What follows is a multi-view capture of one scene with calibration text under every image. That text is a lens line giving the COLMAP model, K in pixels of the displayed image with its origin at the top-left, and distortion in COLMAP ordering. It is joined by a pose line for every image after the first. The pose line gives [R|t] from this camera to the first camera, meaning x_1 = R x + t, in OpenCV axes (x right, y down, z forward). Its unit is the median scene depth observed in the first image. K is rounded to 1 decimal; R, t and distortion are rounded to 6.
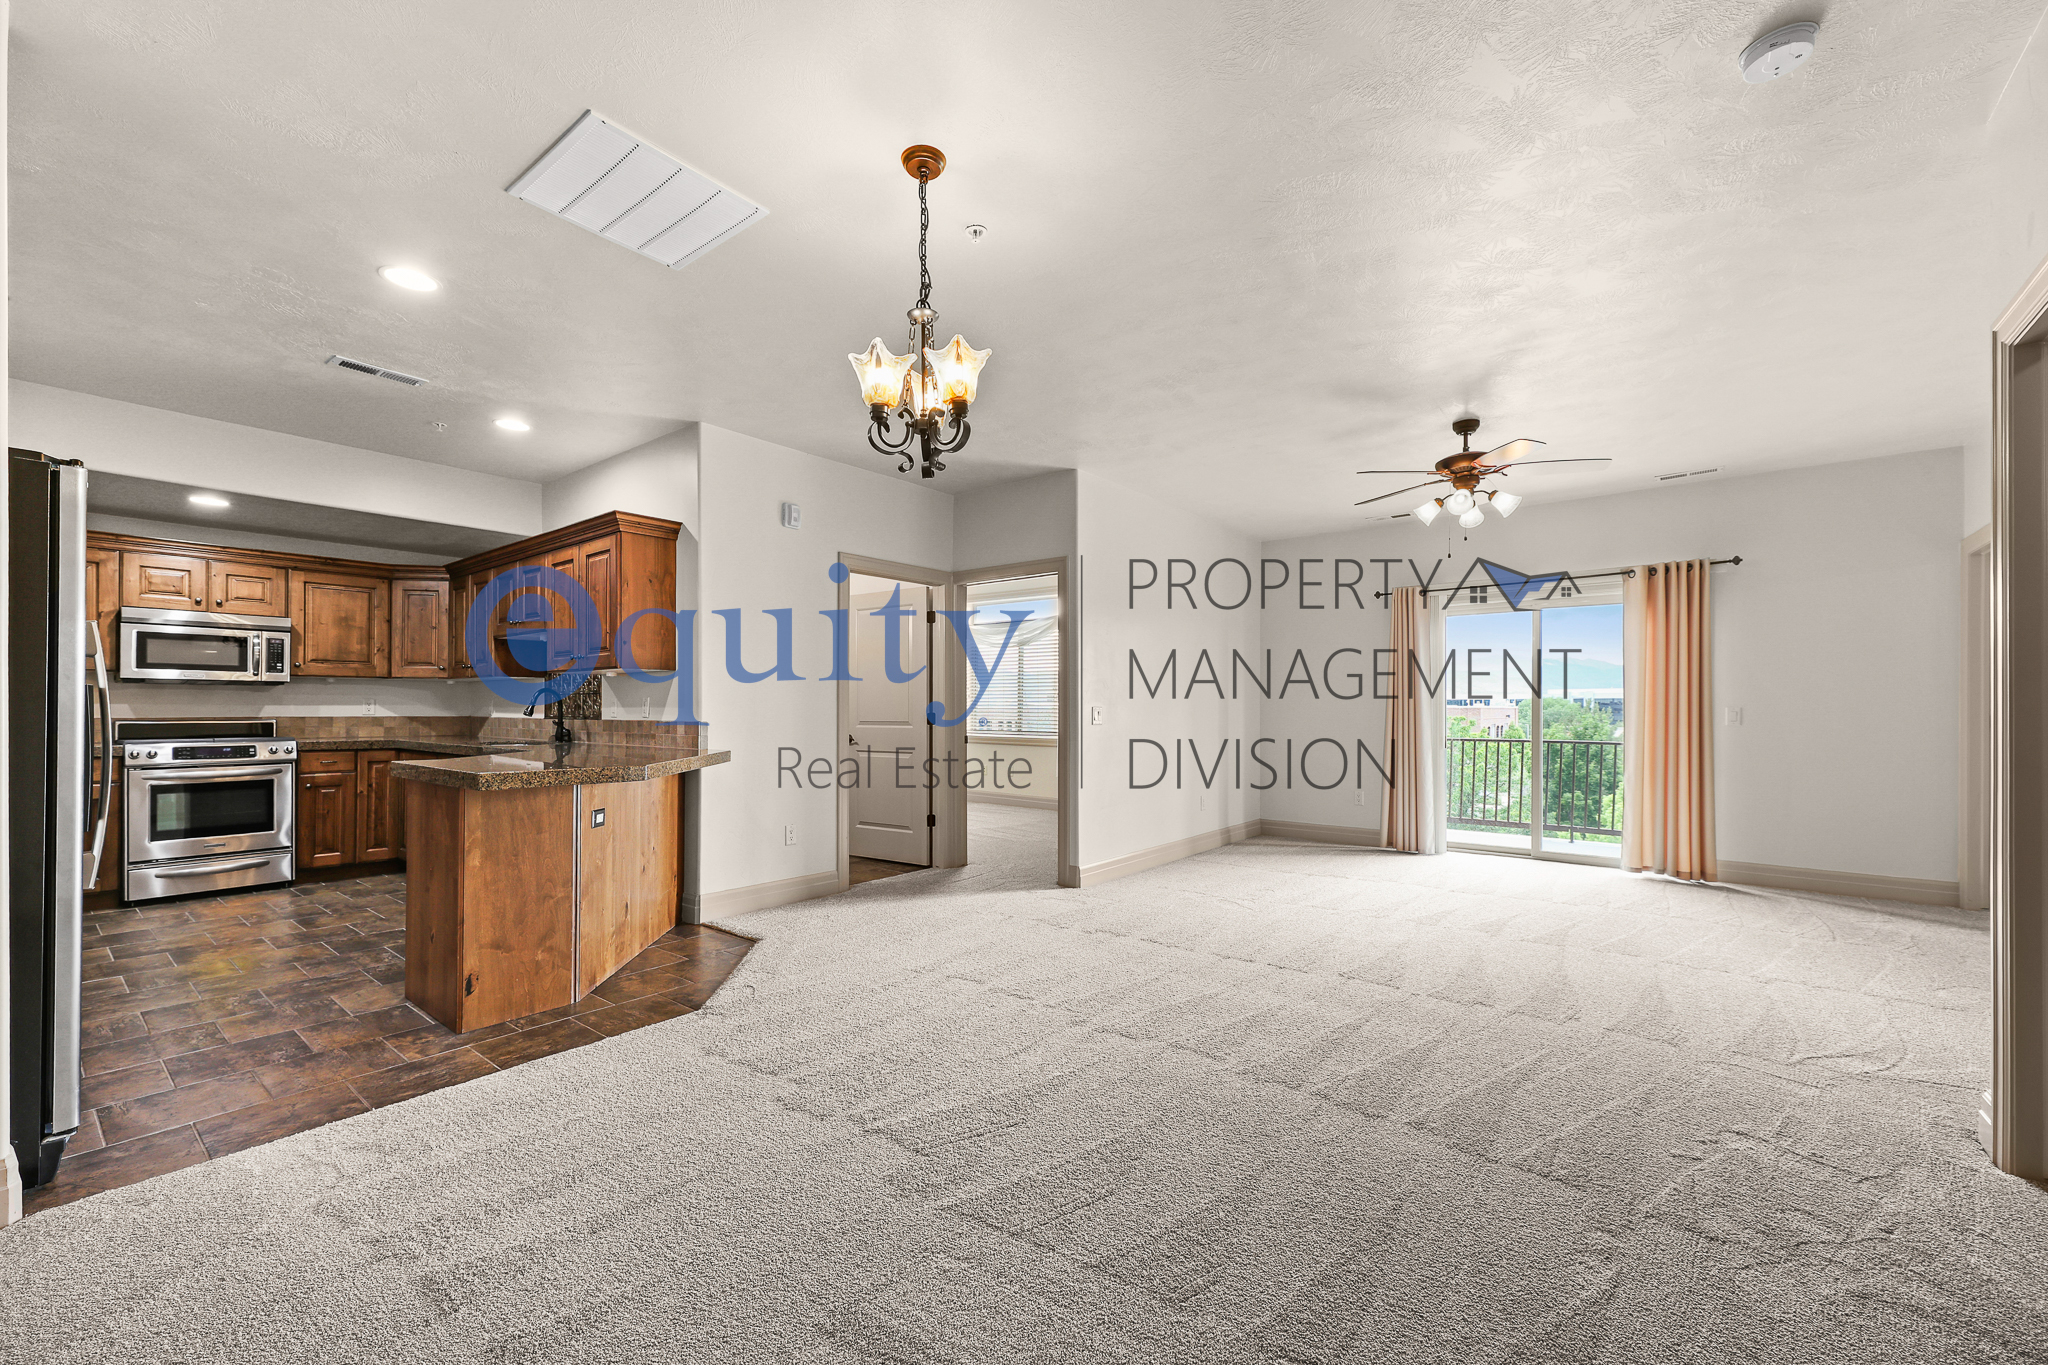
lens RADIAL K [[819.0, 0, 1002.2], [0, 819.0, 703.2], [0, 0, 1]] dist [0.013170, 0.000120]
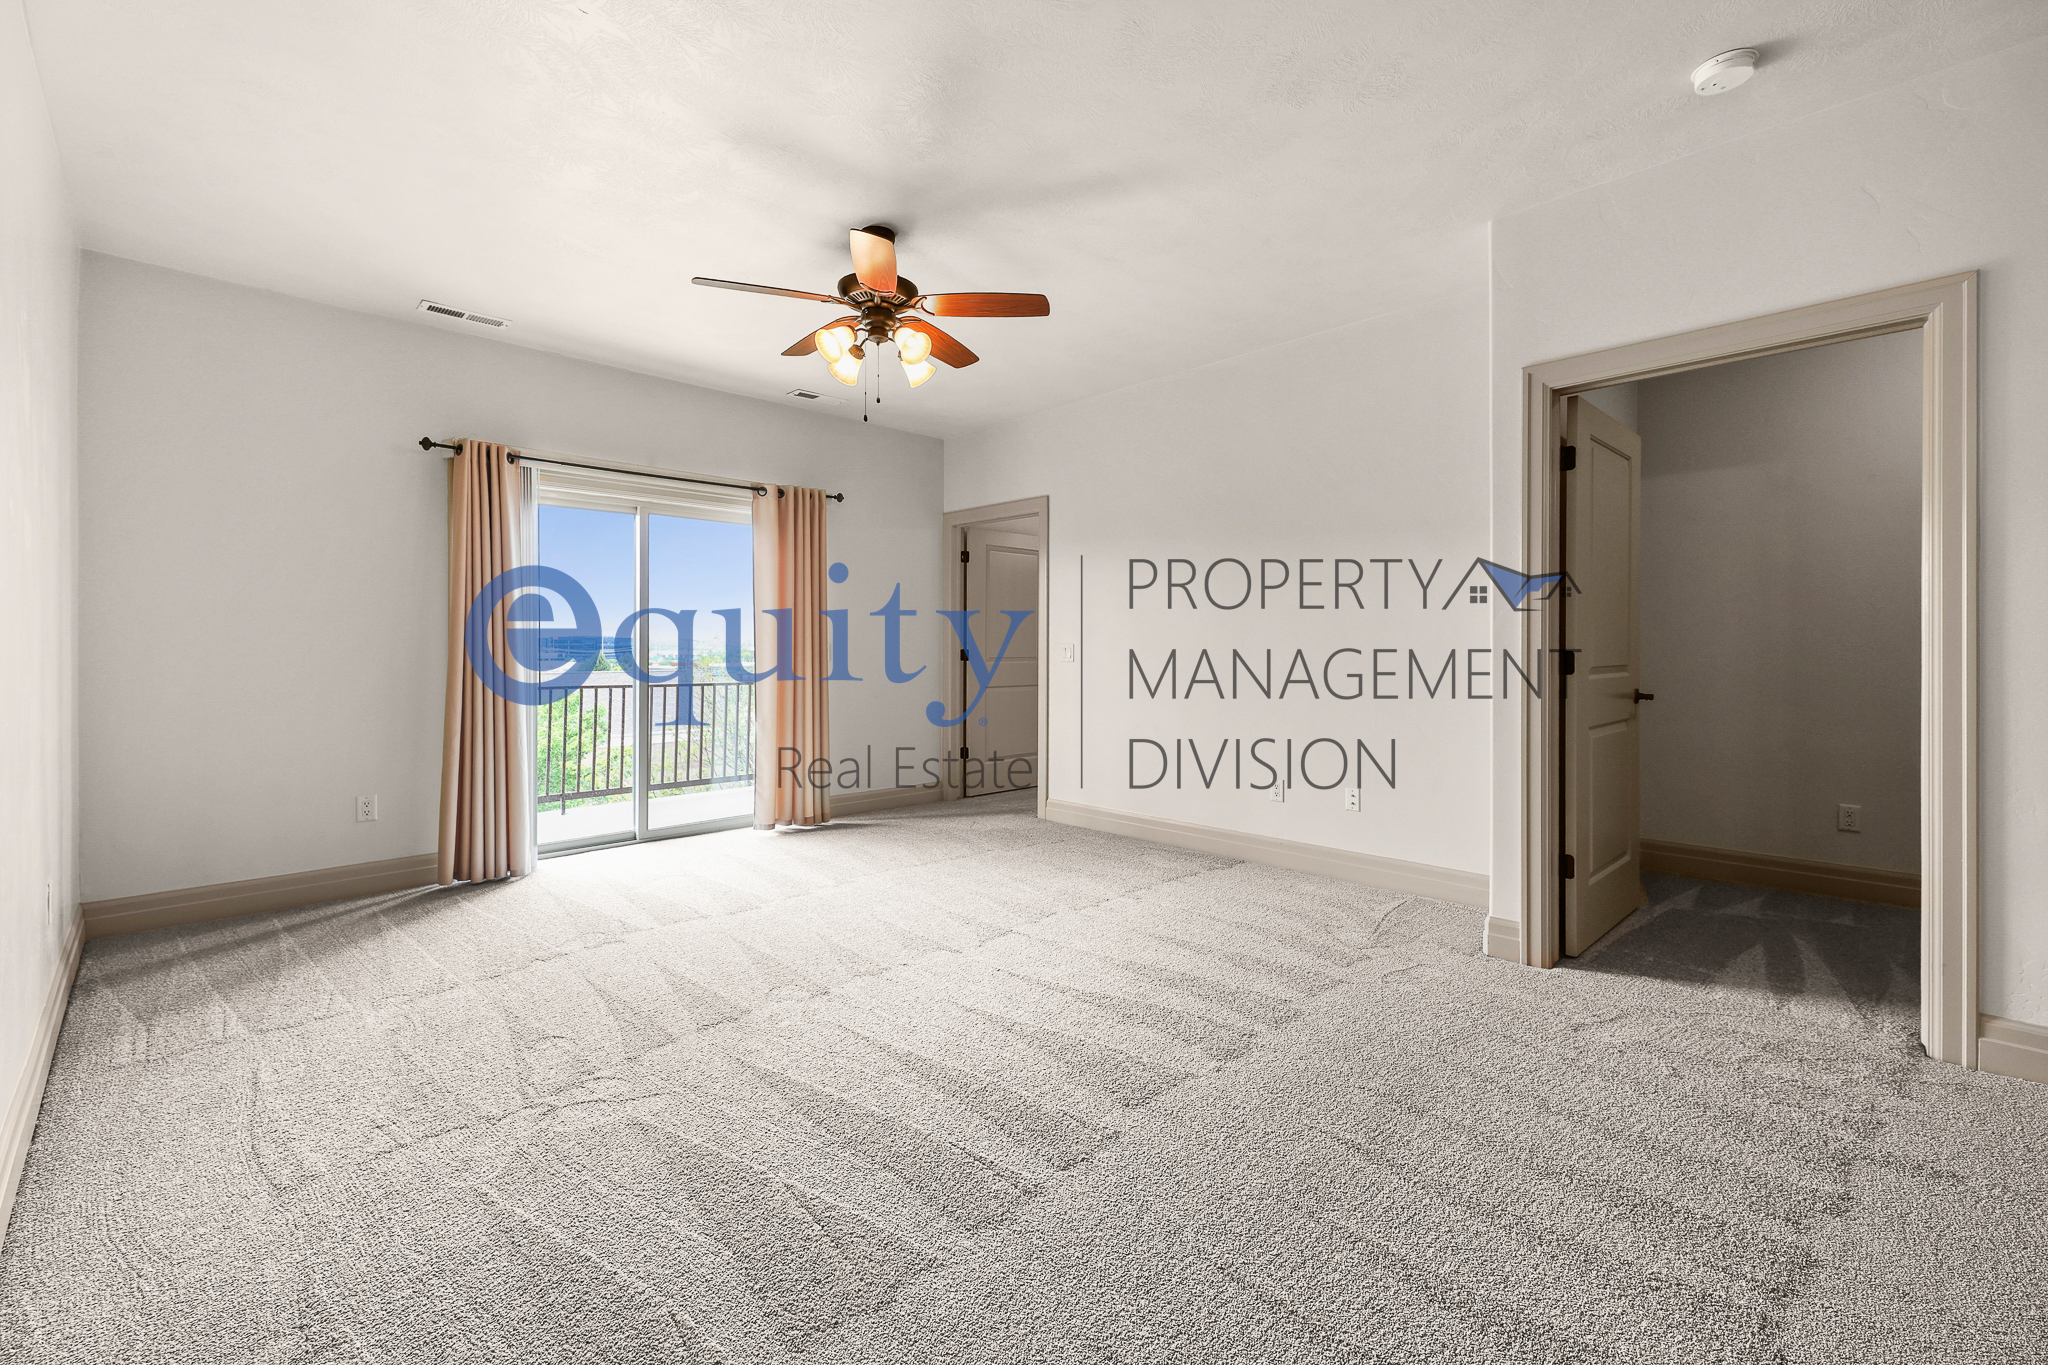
lens RADIAL K [[835.8, 0, 1024.8], [0, 835.8, 647.0], [0, 0, 1]] dist [0.000022, -0.000044]
pose [[0.079745, -0.000231, 0.996815, -0.111178], [-0.004808, 0.999988, 0.000617, 0.008046], [-0.996804, -0.004842, 0.079743, 0.694816]]
